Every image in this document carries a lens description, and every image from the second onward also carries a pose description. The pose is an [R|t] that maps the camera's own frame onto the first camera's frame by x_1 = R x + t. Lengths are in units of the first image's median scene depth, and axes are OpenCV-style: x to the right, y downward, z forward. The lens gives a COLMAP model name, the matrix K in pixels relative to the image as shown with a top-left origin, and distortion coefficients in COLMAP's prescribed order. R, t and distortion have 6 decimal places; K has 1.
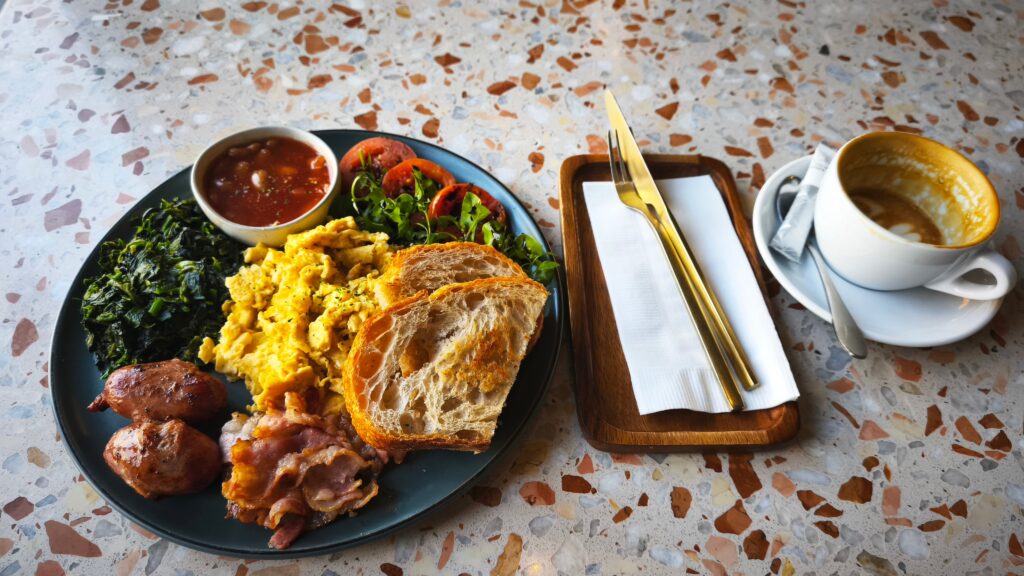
lens RADIAL K [[682.7, 0, 508.1], [0, 682.7, 287.9], [0, 0, 1]] dist [0.043909, -0.039215]
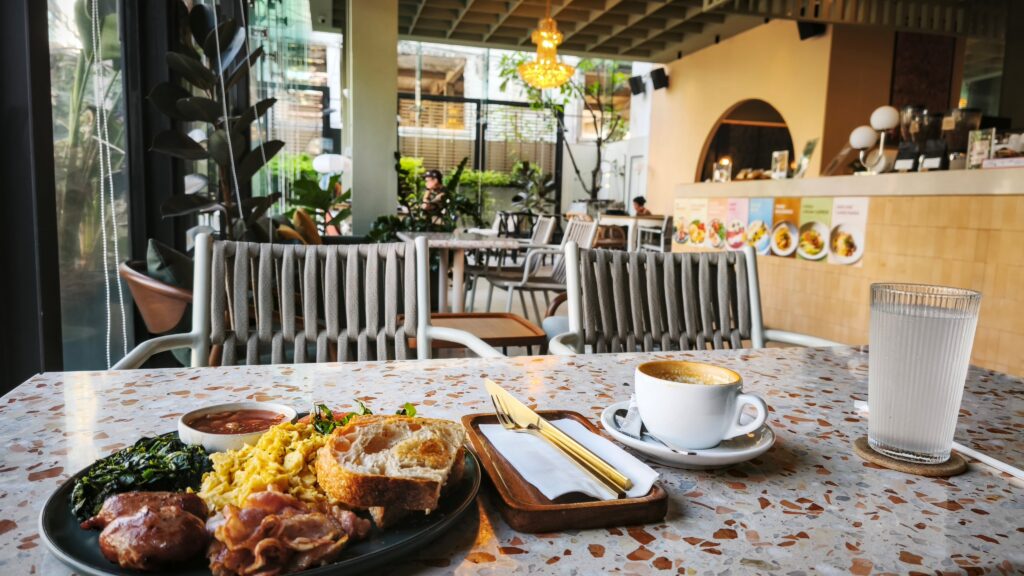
lens RADIAL K [[682.7, 0, 508.4], [0, 682.7, 288.0], [0, 0, 1]] dist [0.043909, -0.039215]
pose [[0.976675, -0.025081, 0.213255, -0.149808], [0.176315, 0.660521, -0.729811, 0.861159], [-0.122555, 0.750388, 0.649537, -0.121701]]
